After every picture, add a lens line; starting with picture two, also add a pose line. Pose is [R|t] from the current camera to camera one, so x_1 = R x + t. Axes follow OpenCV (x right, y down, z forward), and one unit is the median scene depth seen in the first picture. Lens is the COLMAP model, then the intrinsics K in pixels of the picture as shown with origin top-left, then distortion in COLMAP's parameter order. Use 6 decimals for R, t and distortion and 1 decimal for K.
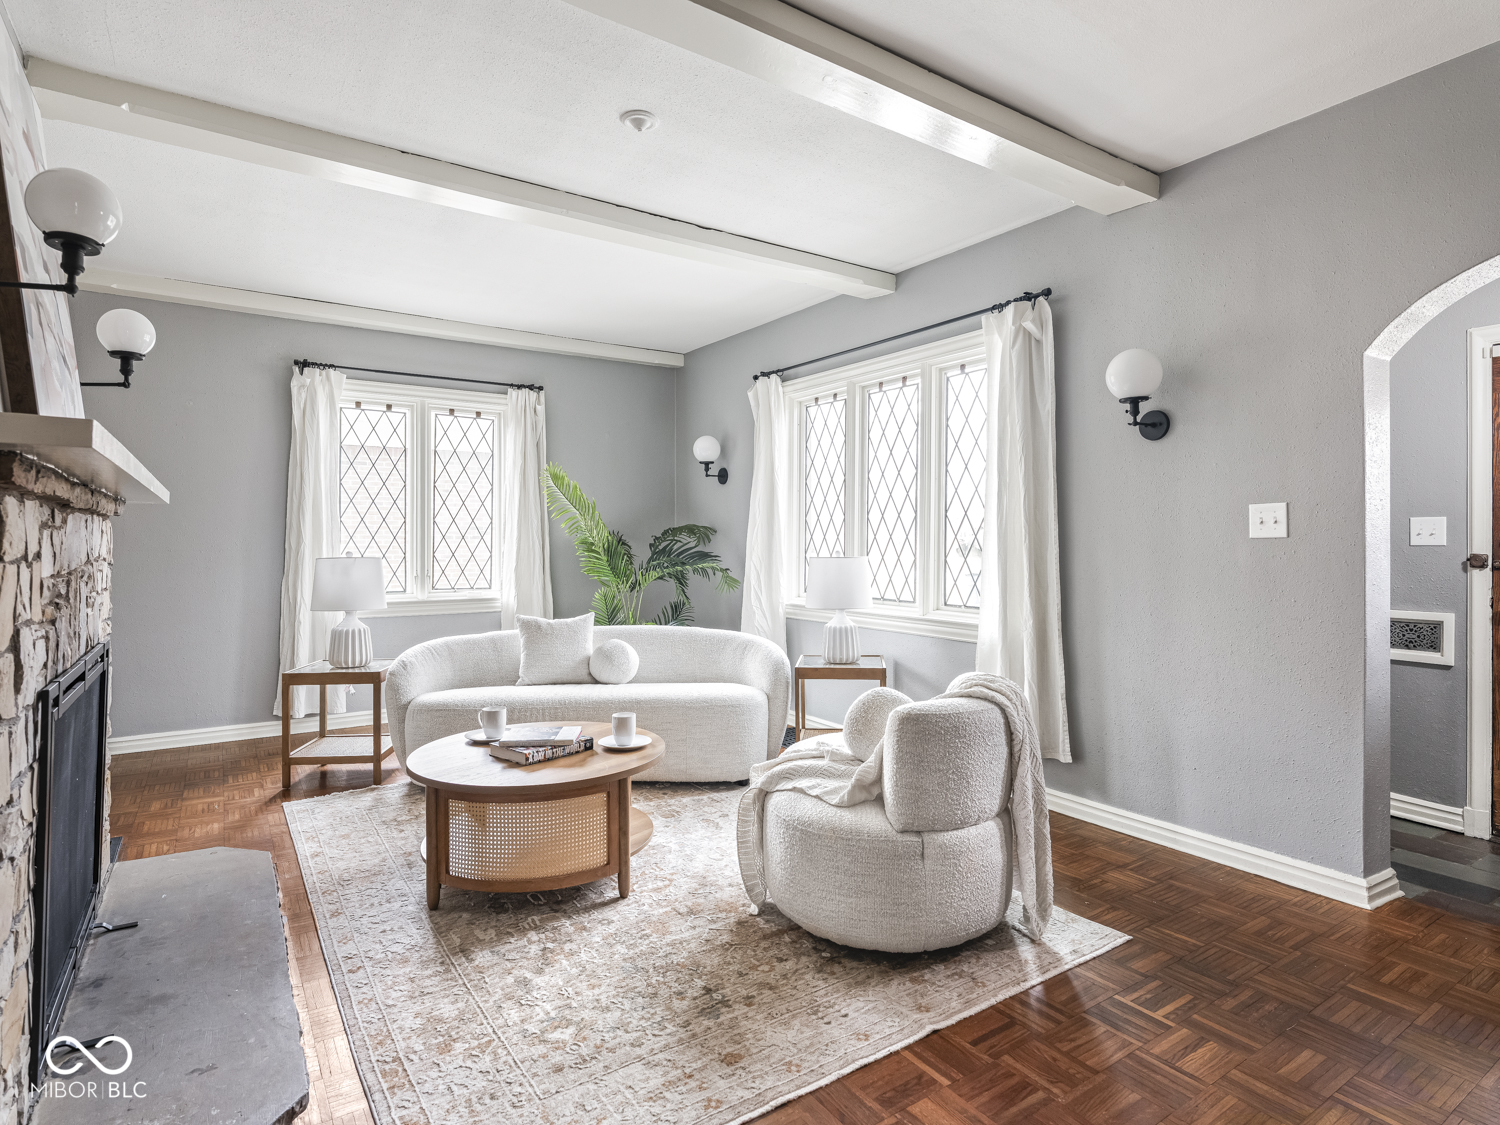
lens RADIAL K [[816.4, 0, 747.1], [0, 816.4, 534.8], [0, 0, 1]] dist [0.003372, -0.000546]
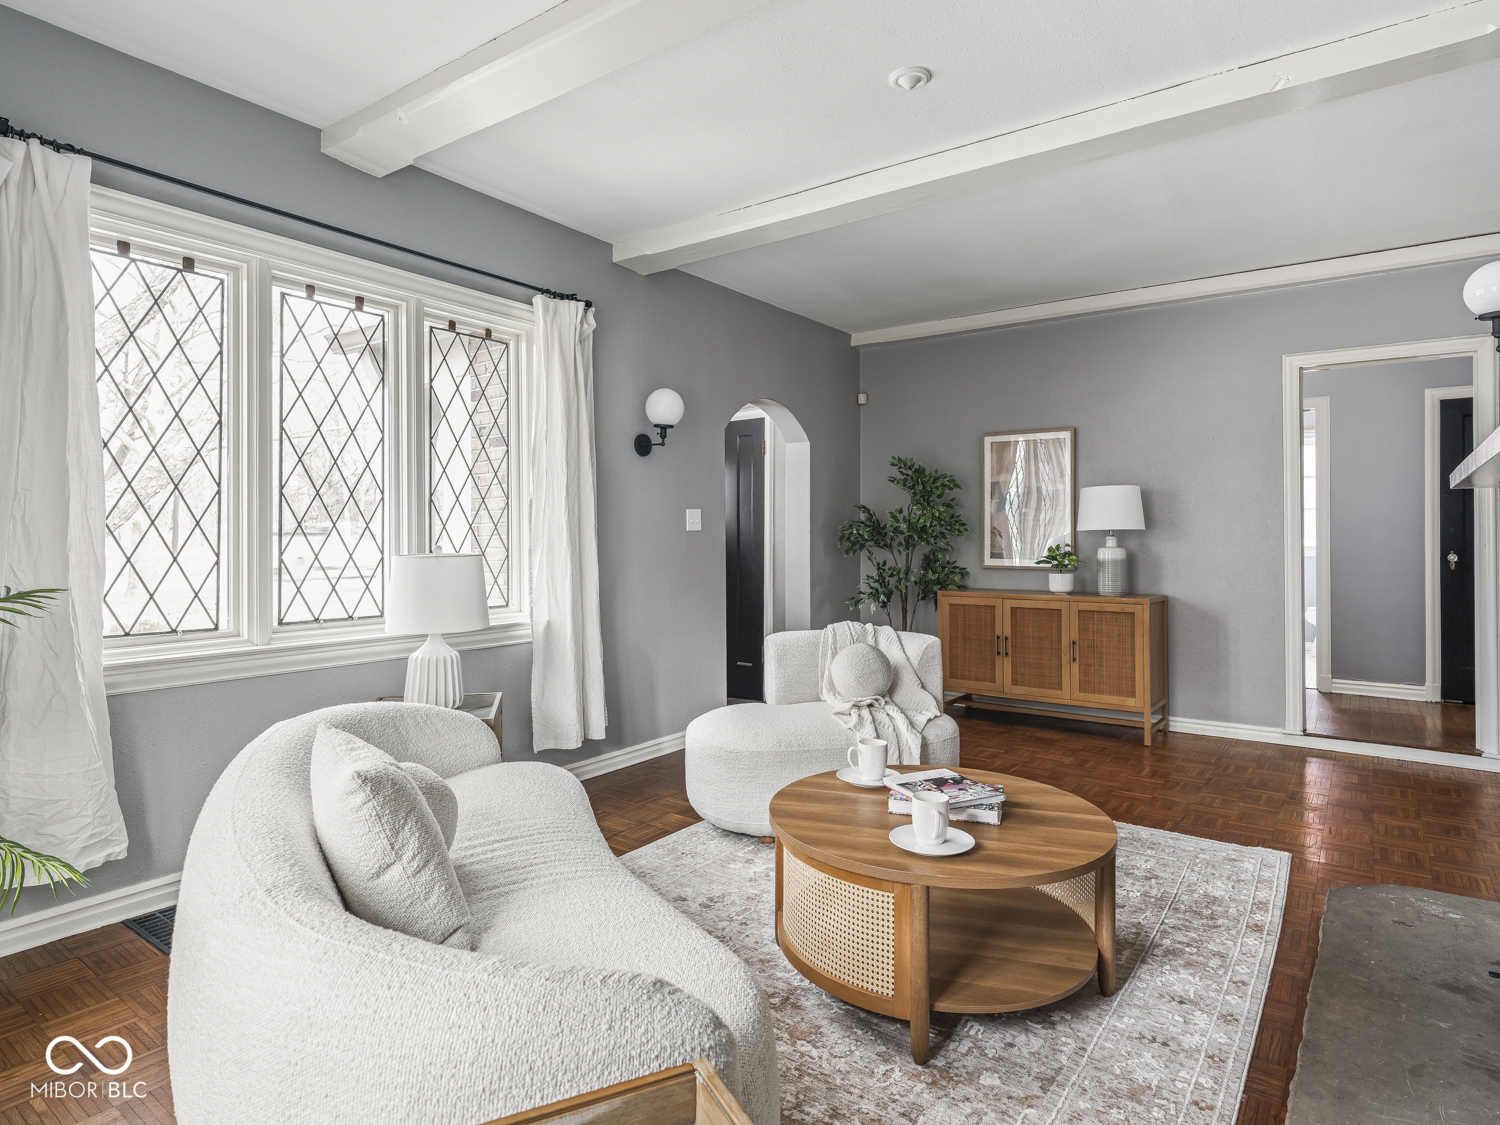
lens RADIAL K [[848.3, 0, 753.9], [0, 848.3, 510.7], [0, 0, 1]] dist [0.006299, -0.000832]
pose [[-0.347739, 0.026437, 0.937219, -0.777068], [-0.008189, 0.999479, -0.031231, 0.012411], [-0.937556, -0.018535, -0.347341, 1.200197]]
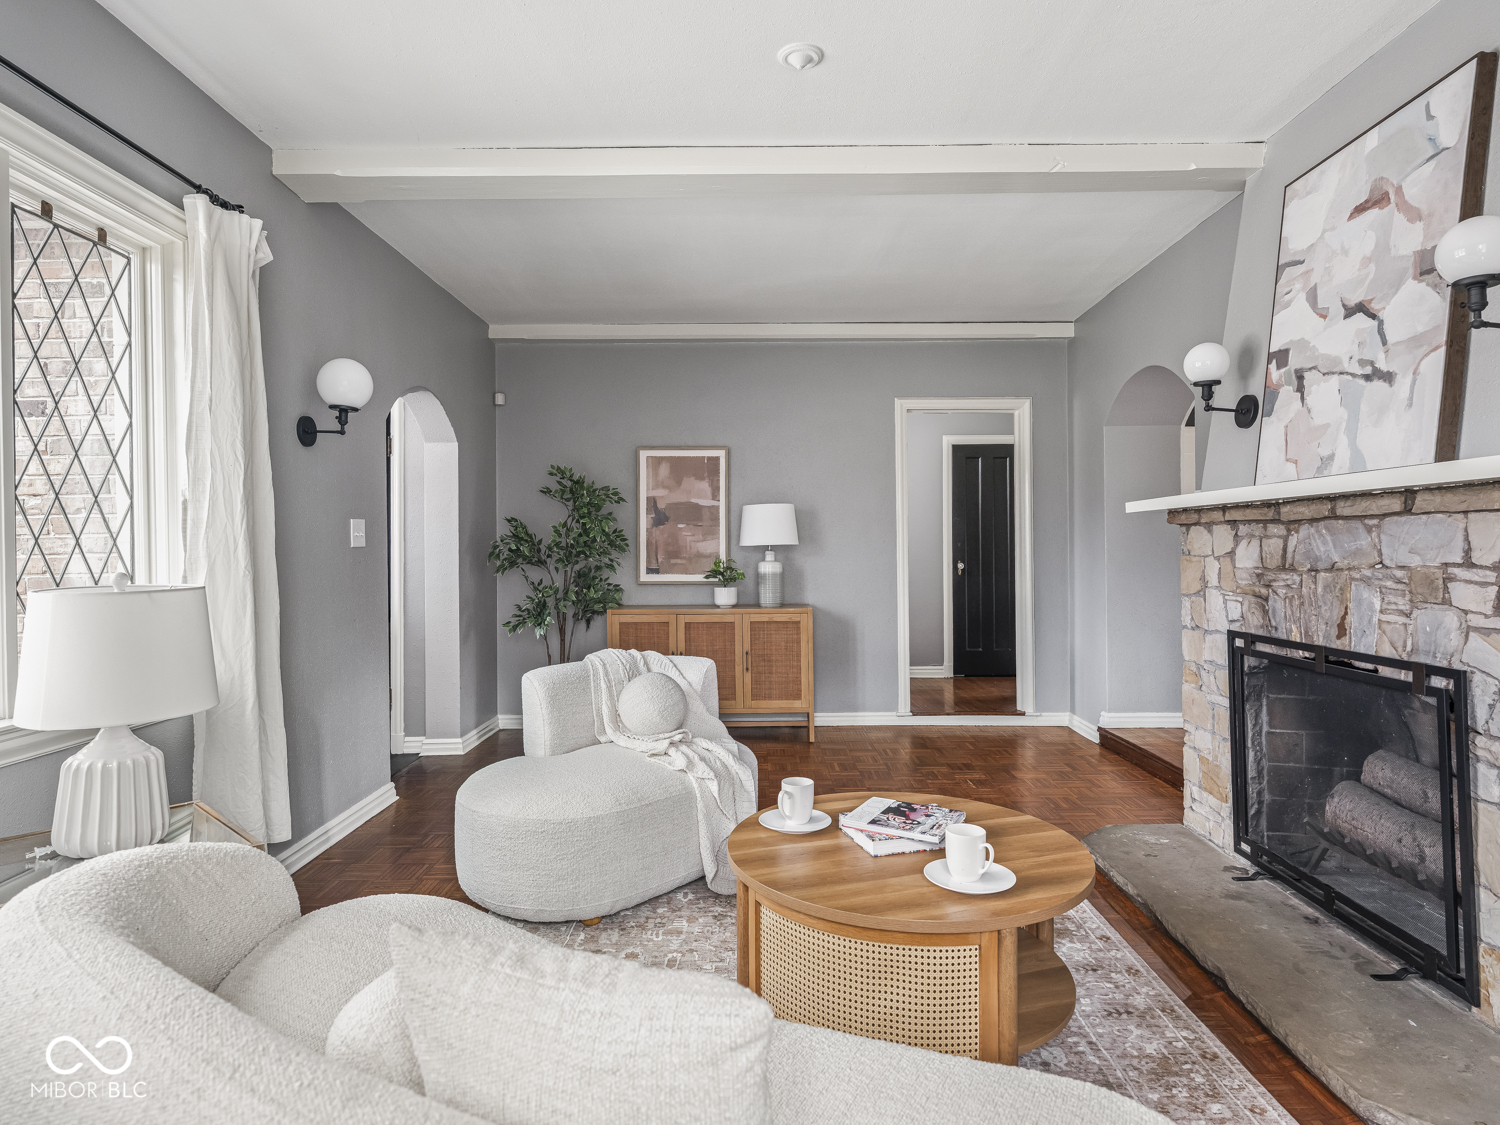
lens RADIAL K [[840.9, 0, 754.0], [0, 840.9, 524.3], [0, 0, 1]] dist [0.007575, -0.001421]
pose [[-0.830715, 0.019982, 0.556339, -0.463171], [0.000143, 0.999363, -0.035681, 0.012123], [-0.556698, -0.029562, -0.830189, 1.410779]]
